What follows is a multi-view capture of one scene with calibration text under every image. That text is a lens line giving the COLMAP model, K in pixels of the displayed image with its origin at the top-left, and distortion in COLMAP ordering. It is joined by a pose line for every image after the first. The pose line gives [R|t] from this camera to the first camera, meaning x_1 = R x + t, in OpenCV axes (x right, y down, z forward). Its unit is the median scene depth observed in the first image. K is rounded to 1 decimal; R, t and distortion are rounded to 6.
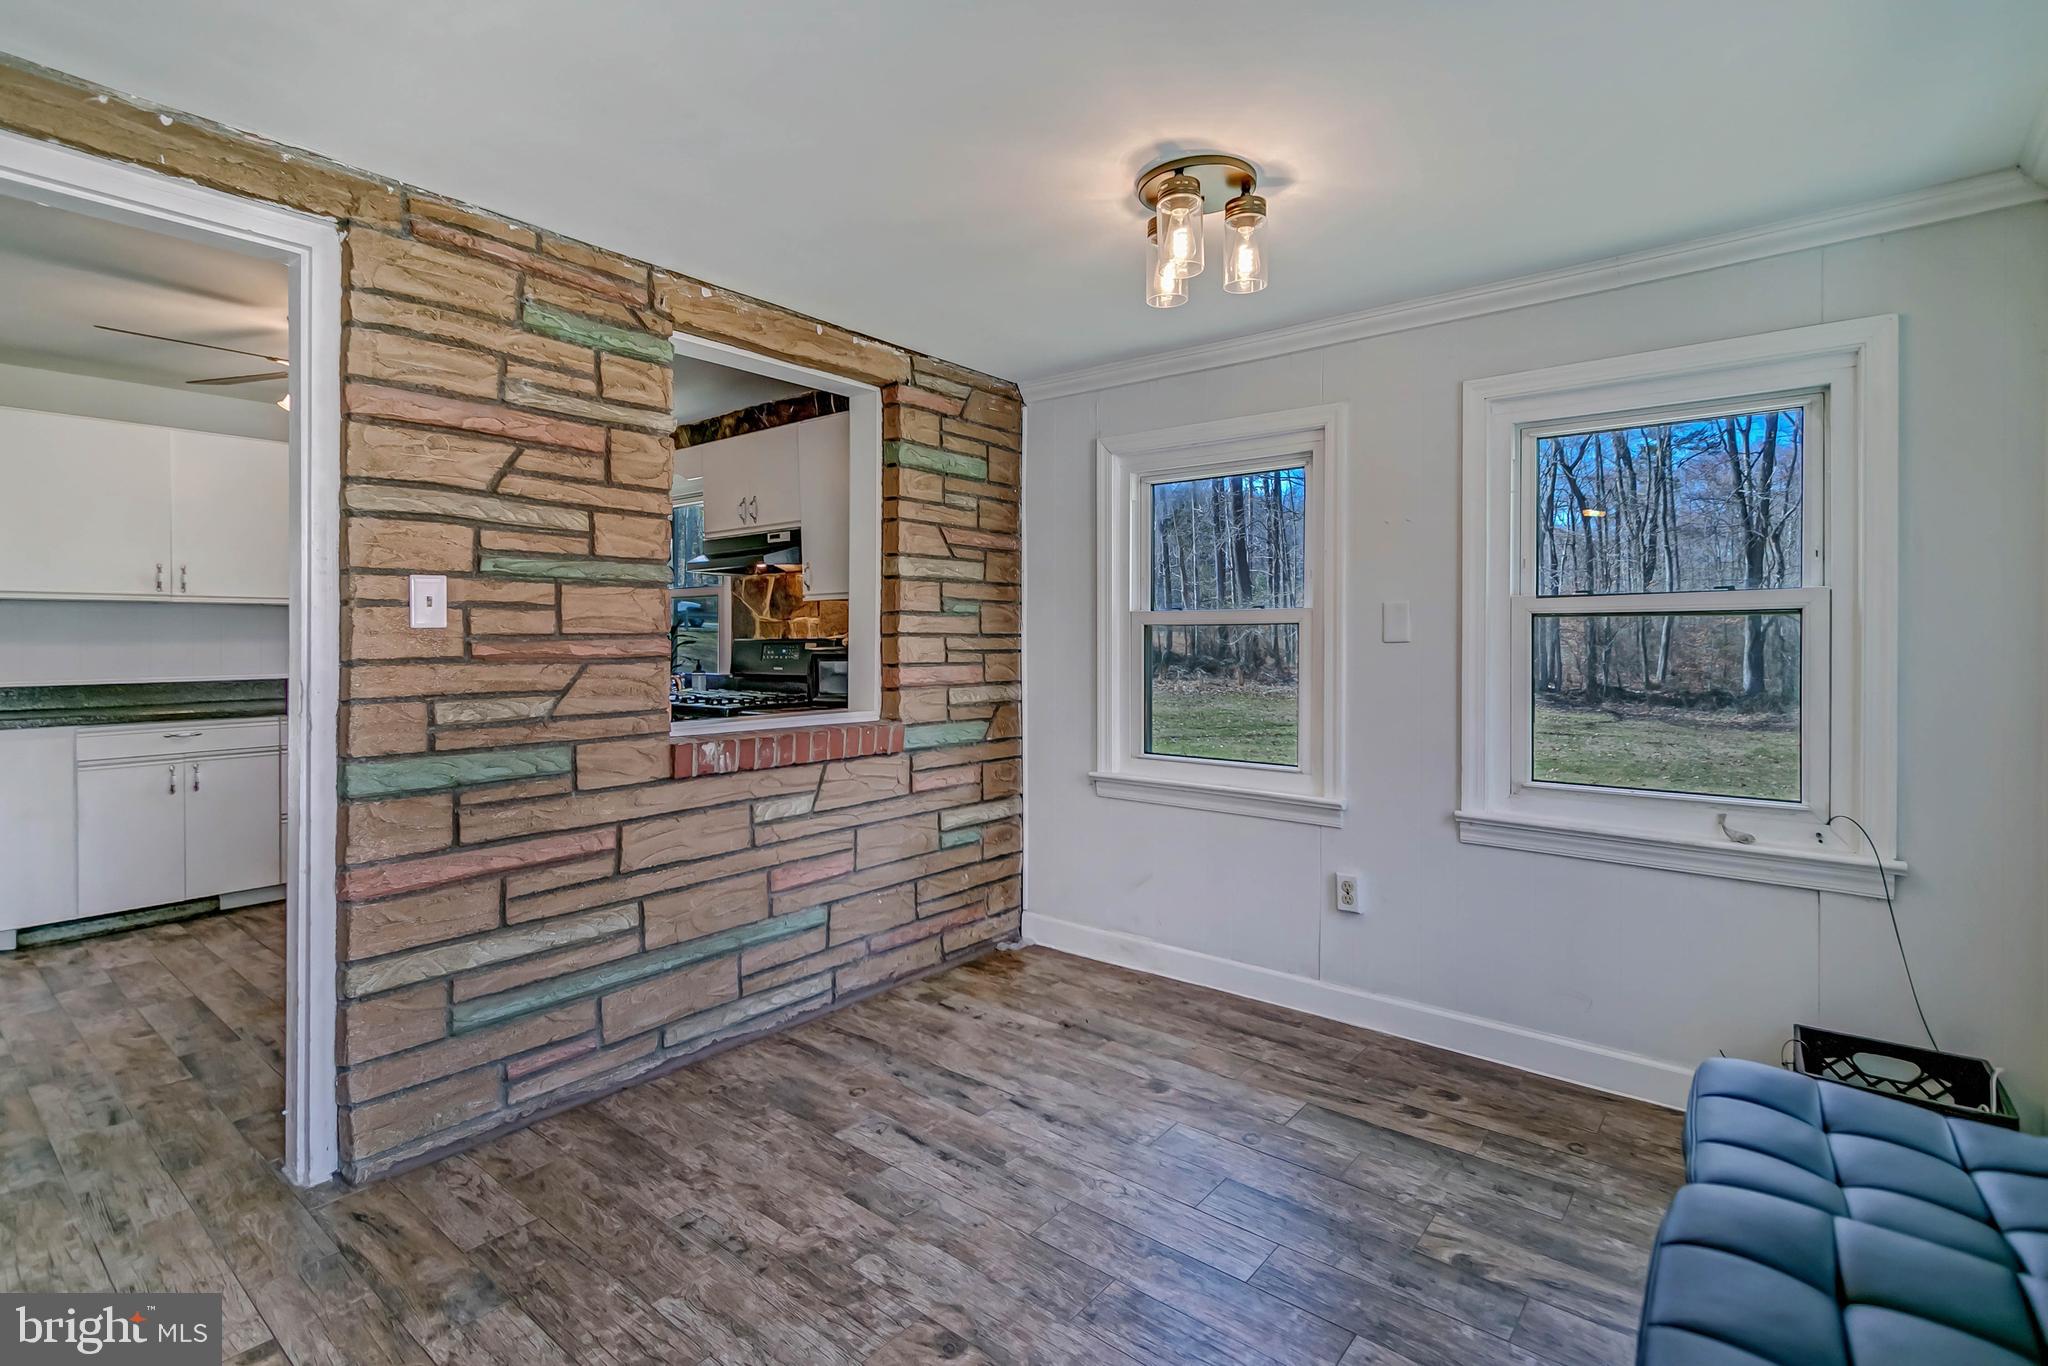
lens RADIAL K [[960.4, 0, 1003.1], [0, 960.4, 642.8], [0, 0, 1]] dist [0.001827, -0.000368]
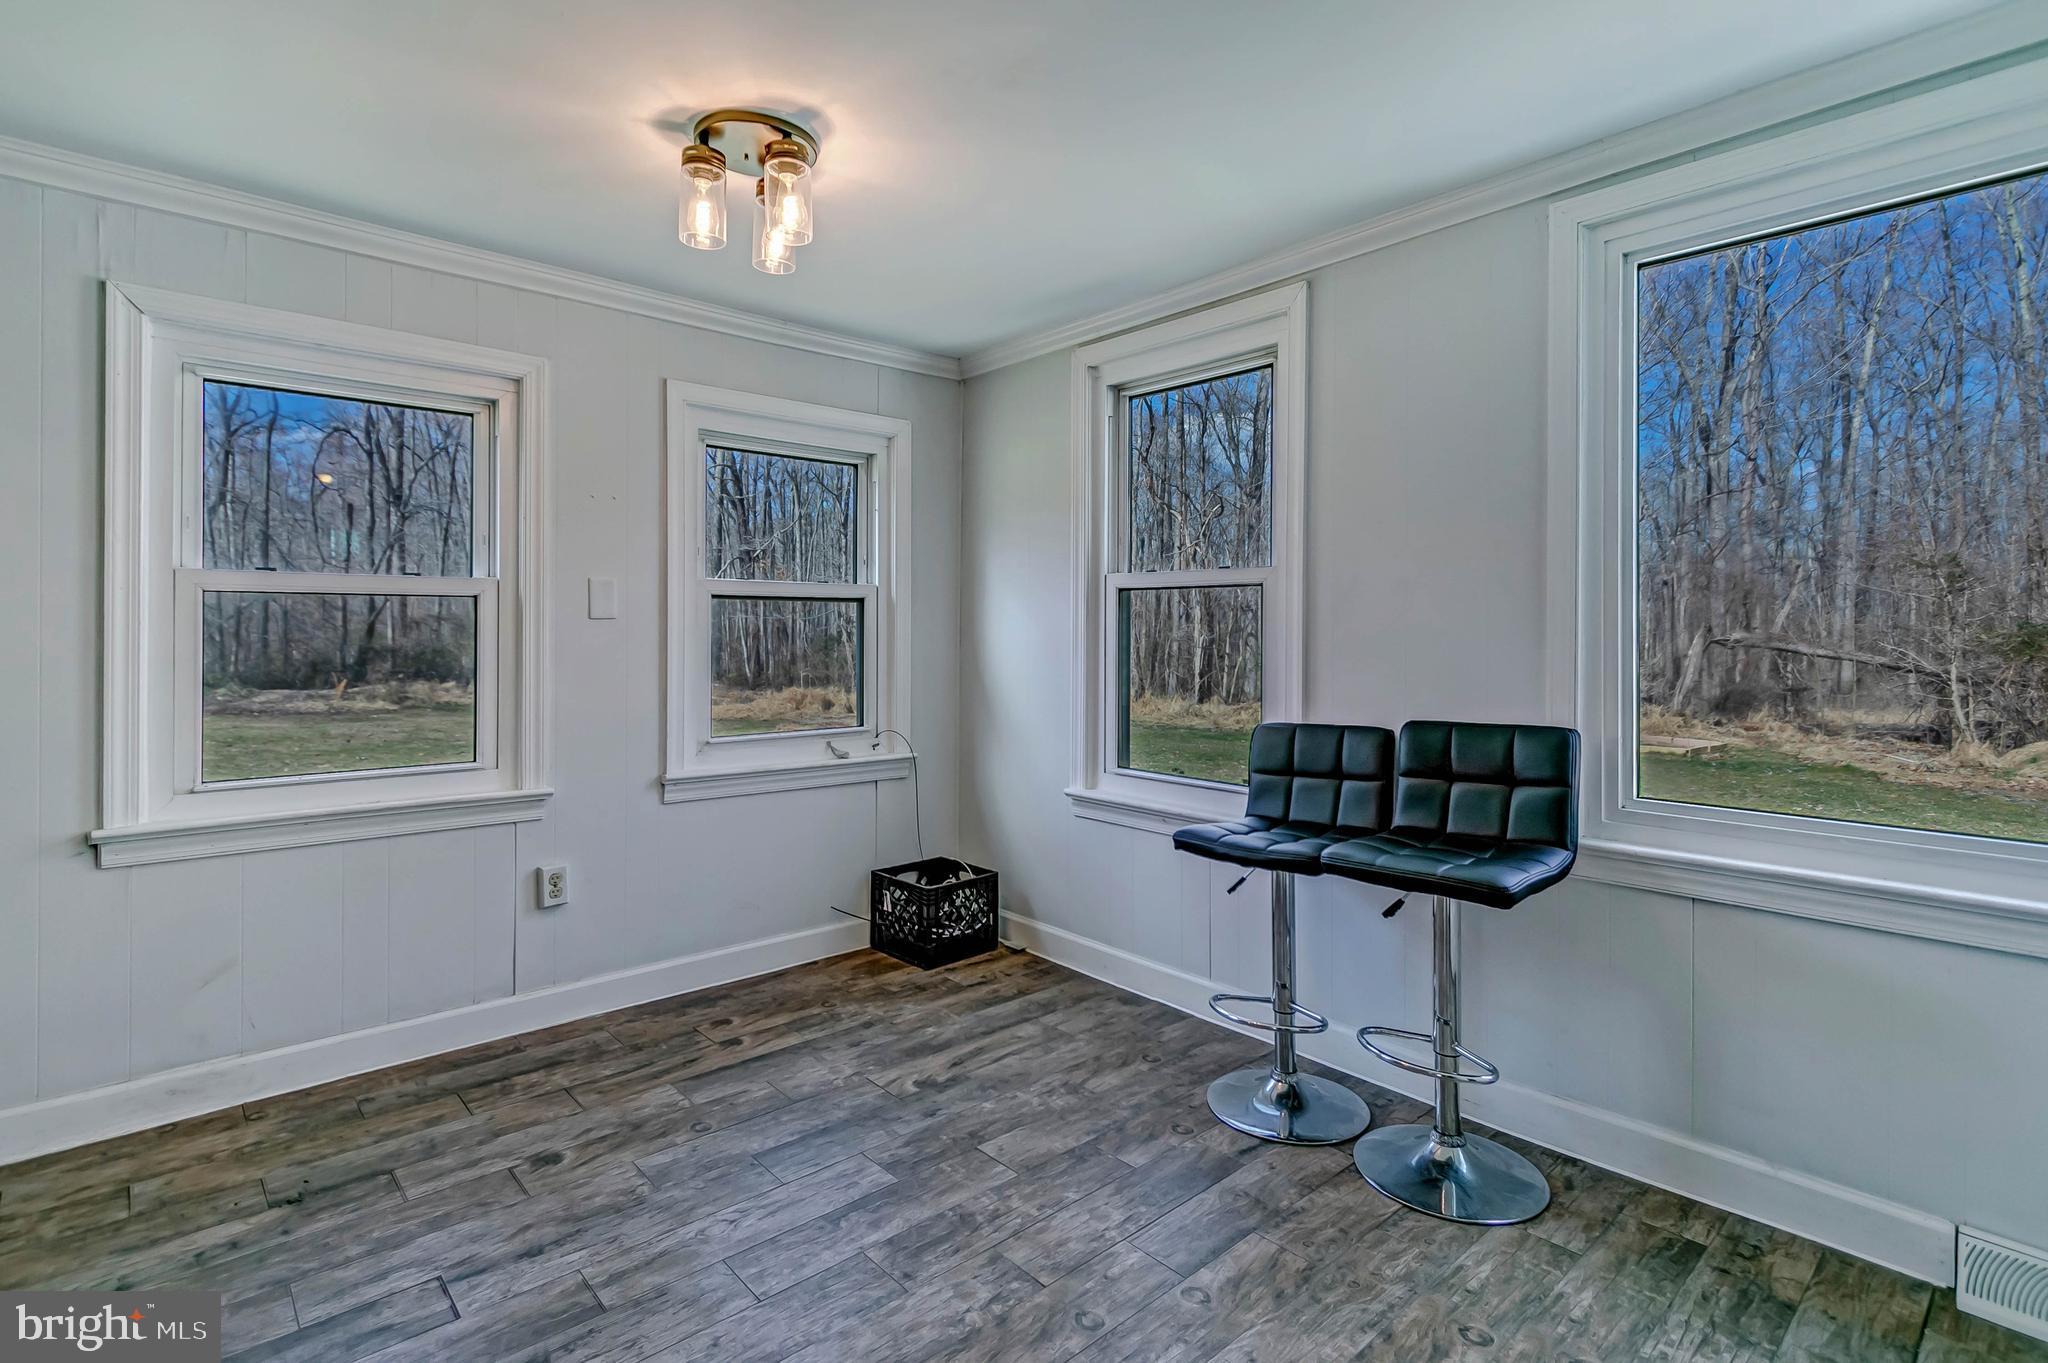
lens RADIAL K [[972.4, 0, 1025.4], [0, 972.4, 629.5], [0, 0, 1]] dist [0.000954, -0.001050]
pose [[0.146332, -0.002752, 0.989232, -0.474866], [-0.001620, 0.999994, 0.003021, 0.006654], [-0.989234, -0.002044, 0.146326, 0.380226]]
